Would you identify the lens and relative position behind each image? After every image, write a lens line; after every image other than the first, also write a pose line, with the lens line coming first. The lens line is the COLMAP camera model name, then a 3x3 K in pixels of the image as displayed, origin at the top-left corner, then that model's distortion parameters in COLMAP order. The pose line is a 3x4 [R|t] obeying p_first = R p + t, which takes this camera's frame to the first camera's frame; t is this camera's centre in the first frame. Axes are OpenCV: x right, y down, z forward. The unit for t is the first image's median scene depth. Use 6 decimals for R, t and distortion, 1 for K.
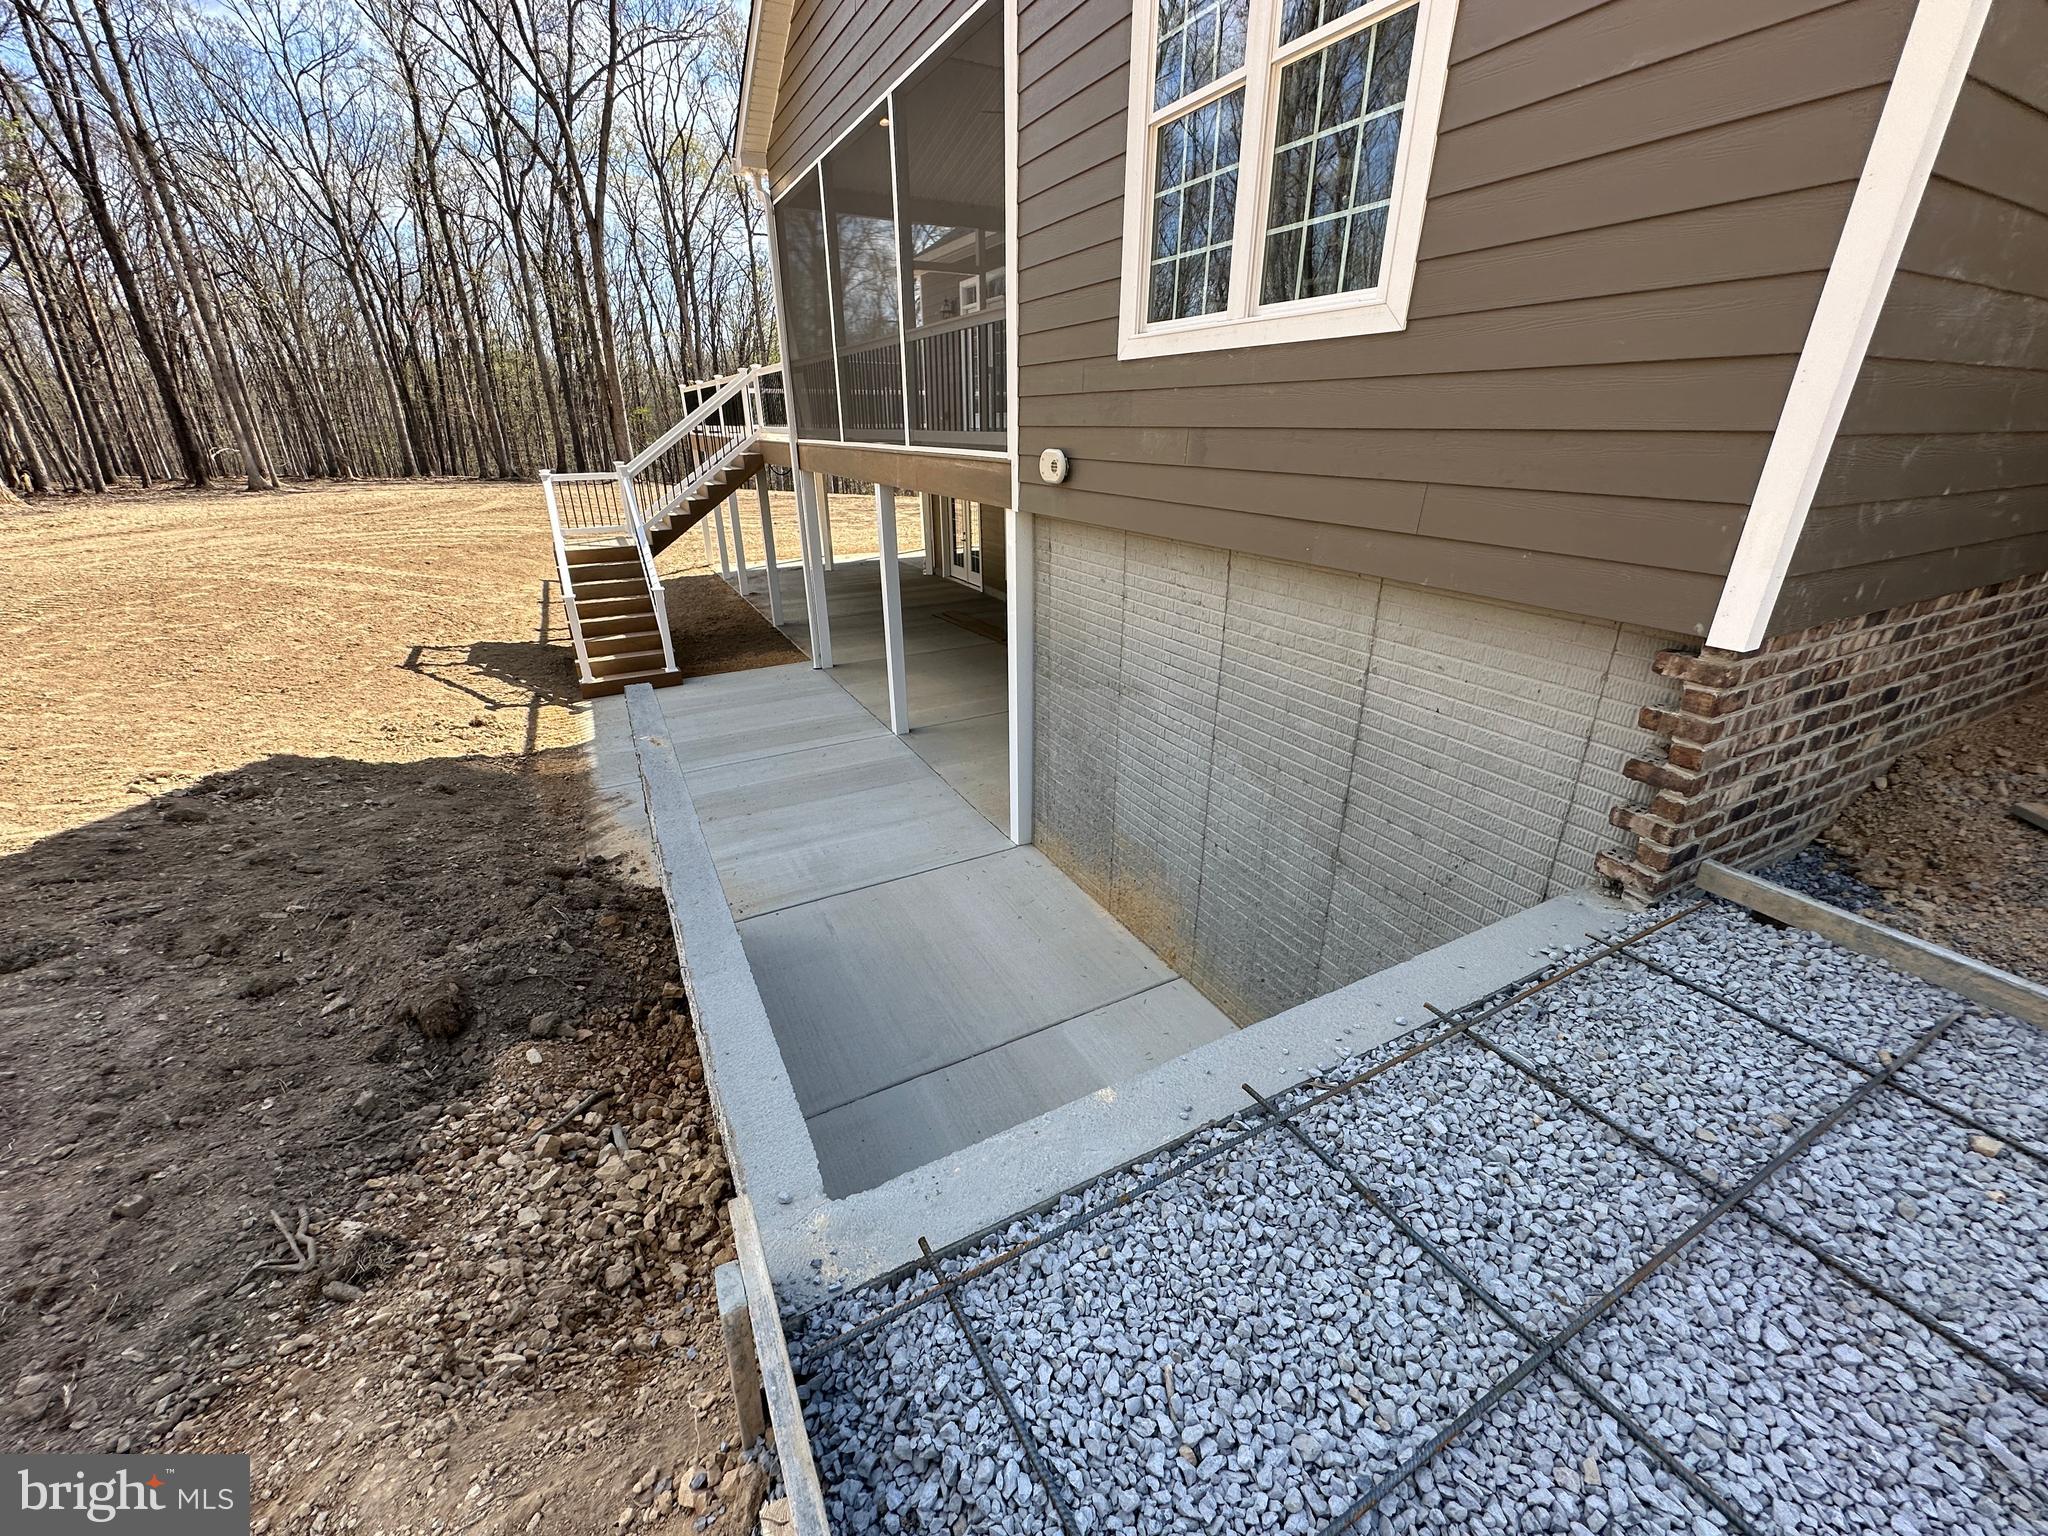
lens RADIAL K [[815.7, 0, 1025.0], [0, 815.7, 769.4], [0, 0, 1]] dist [-0.003400, 0.000677]
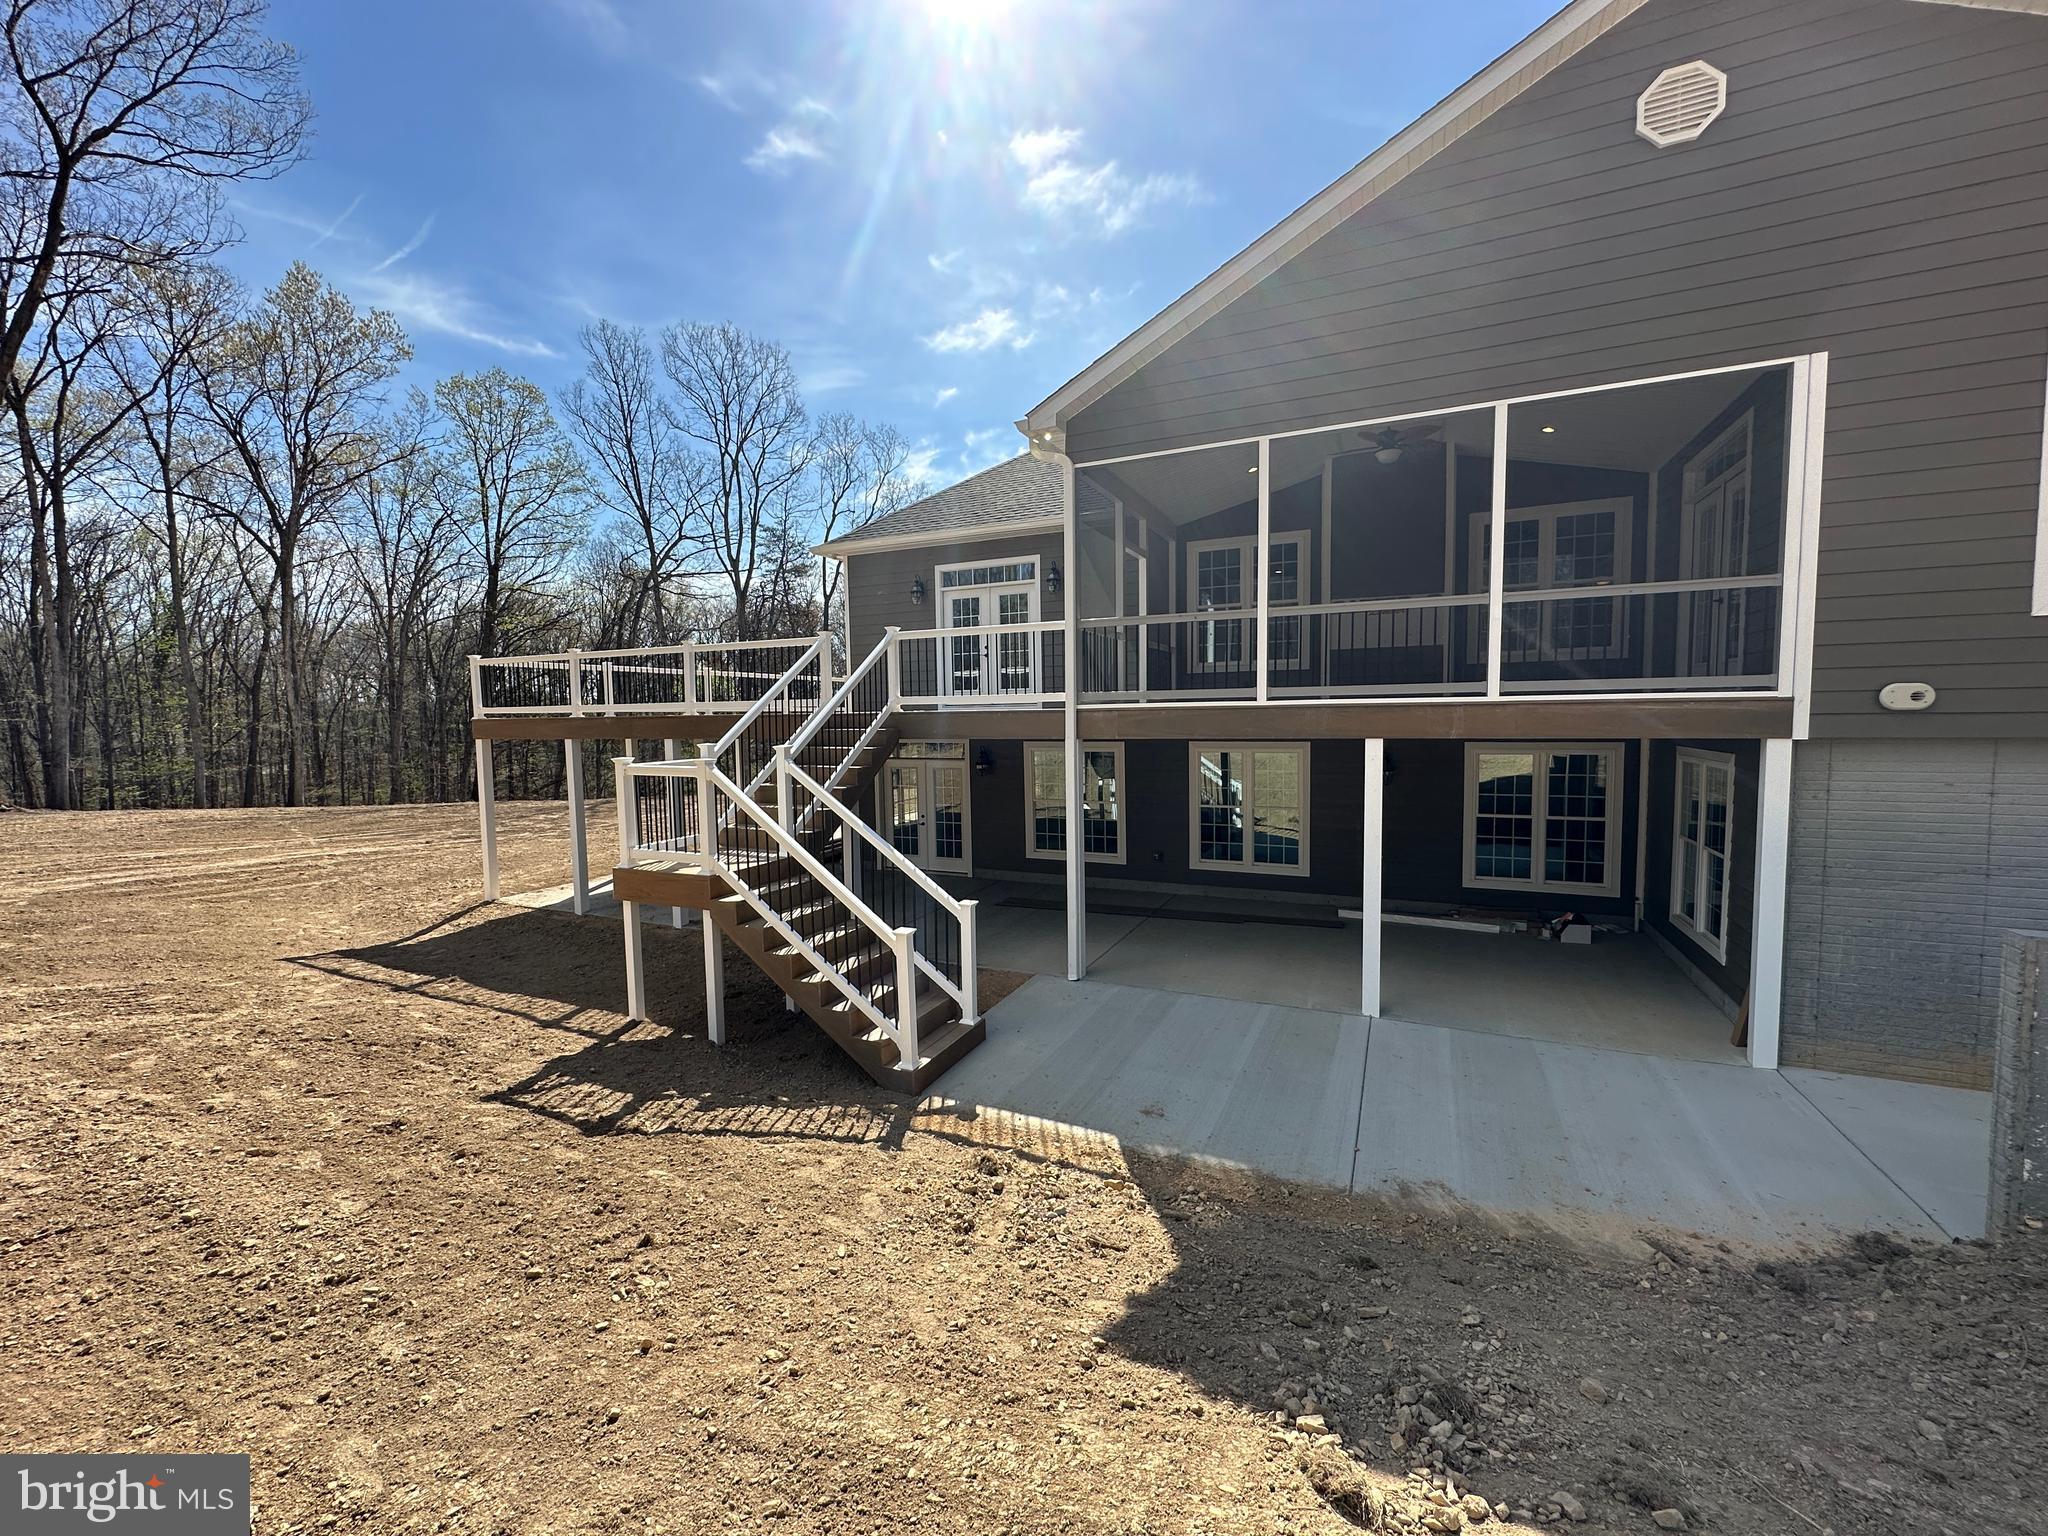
lens RADIAL K [[815.7, 0, 1025.0], [0, 815.7, 769.4], [0, 0, 1]] dist [-0.003400, 0.000677]
pose [[0.800699, -0.052898, 0.596726, -0.976207], [0.248018, 0.935989, -0.249823, -0.168184], [-0.545314, 0.348032, 0.762565, 0.476641]]
